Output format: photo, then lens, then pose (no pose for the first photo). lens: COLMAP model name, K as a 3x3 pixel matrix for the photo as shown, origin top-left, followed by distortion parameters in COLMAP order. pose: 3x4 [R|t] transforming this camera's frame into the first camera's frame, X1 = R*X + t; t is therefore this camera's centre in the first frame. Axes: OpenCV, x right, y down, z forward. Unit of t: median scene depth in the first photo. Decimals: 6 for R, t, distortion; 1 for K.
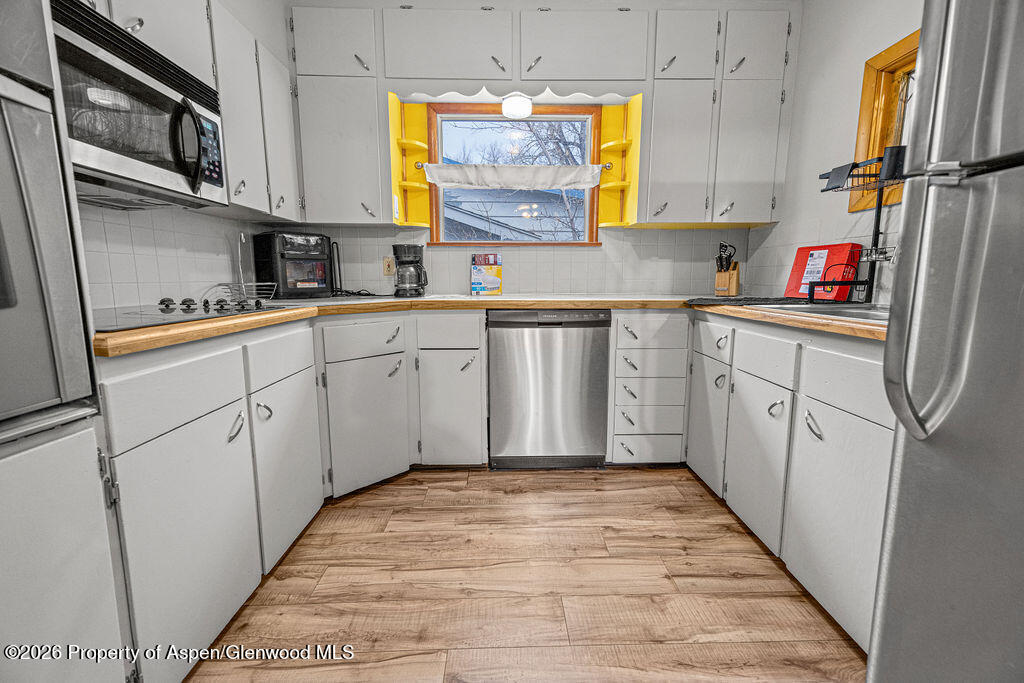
lens RADIAL K [[442.1, 0, 512.0], [0, 442.1, 341.5], [0, 0, 1]] dist [0.002396, 0.000678]
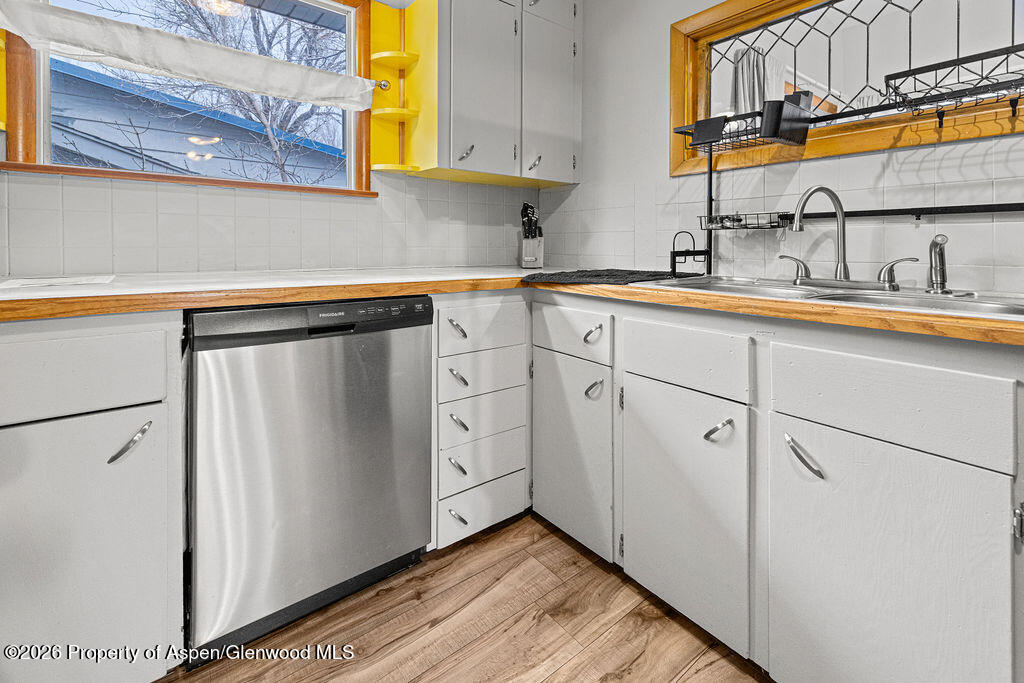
lens RADIAL K [[466.9, 0, 507.1], [0, 466.9, 251.3], [0, 0, 1]] dist [0.011842, 0.000315]
pose [[0.796210, 0.000210, 0.605020, -0.085421], [0.077212, 0.991788, -0.101956, -0.056566], [-0.600073, 0.127893, 0.789656, 0.399883]]
